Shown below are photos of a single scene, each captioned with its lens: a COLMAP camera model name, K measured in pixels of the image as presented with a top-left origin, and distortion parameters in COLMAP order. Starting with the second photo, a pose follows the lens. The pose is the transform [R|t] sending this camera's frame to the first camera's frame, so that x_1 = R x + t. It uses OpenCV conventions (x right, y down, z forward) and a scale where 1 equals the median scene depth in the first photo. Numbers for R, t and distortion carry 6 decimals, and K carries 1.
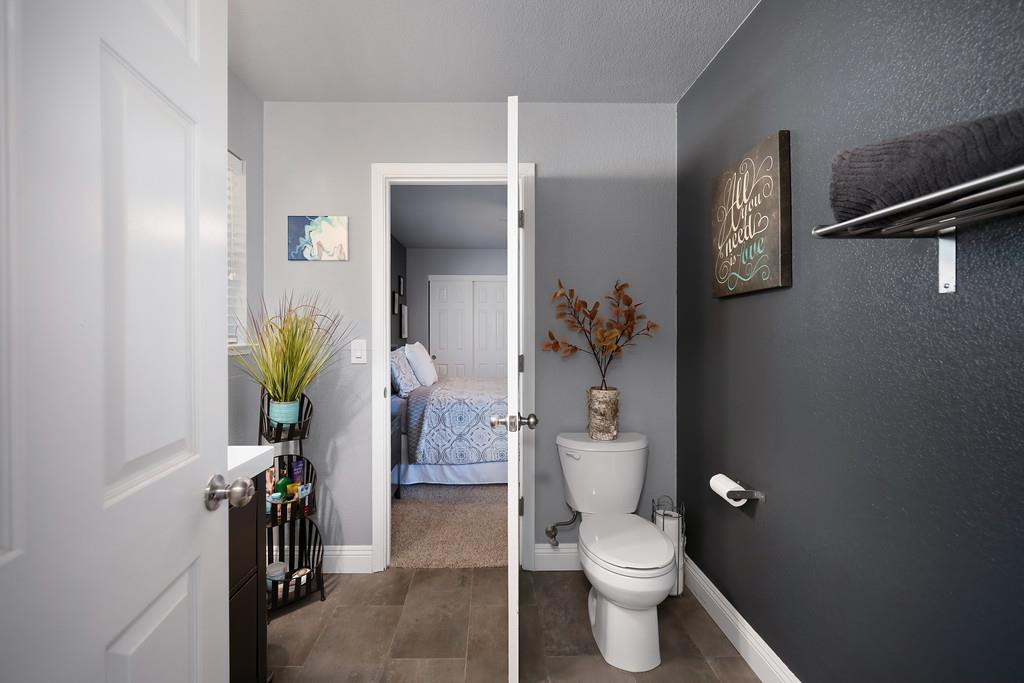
lens RADIAL K [[402.7, 0, 510.9], [0, 402.7, 334.2], [0, 0, 1]] dist [-0.002648, -0.000482]
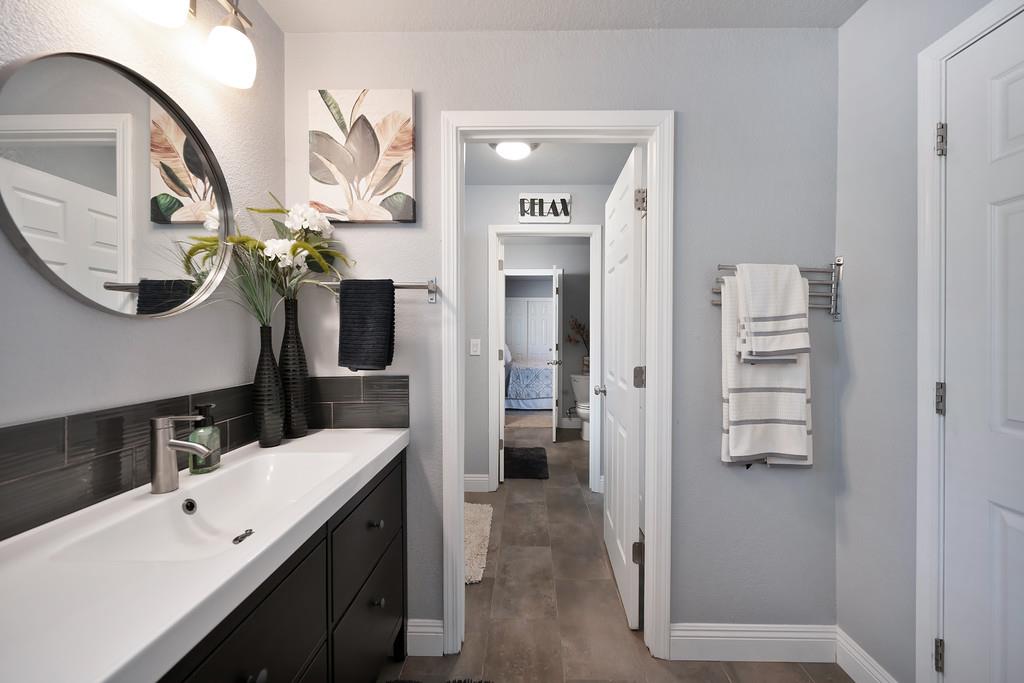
lens RADIAL K [[402.7, 0, 520.7], [0, 402.7, 340.8], [0, 0, 1]] dist [-0.002648, -0.000482]
pose [[0.997516, 0.001273, -0.070428, -0.024950], [-0.000188, 0.999881, 0.015405, -0.007526], [0.070439, -0.015354, 0.997398, -1.574264]]
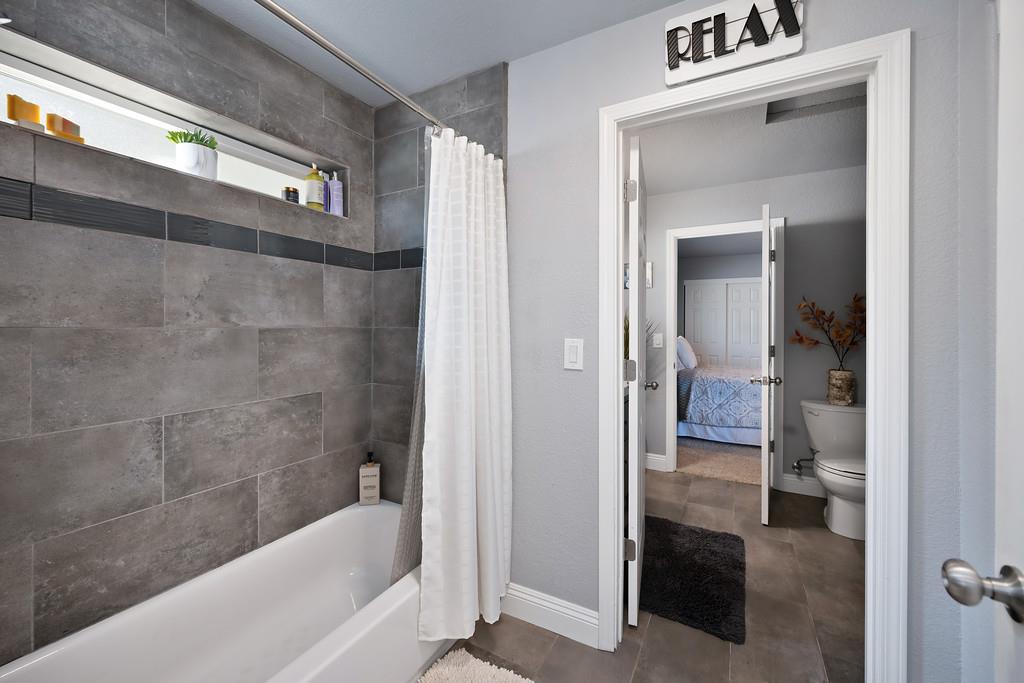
lens RADIAL K [[402.7, 0, 501.1], [0, 402.7, 325.9], [0, 0, 1]] dist [-0.002648, -0.000482]
pose [[0.834169, 0.003836, -0.551495, 0.007634], [-0.006745, 0.999972, -0.003248, -0.010328], [0.551467, 0.006429, 0.834172, -0.820042]]
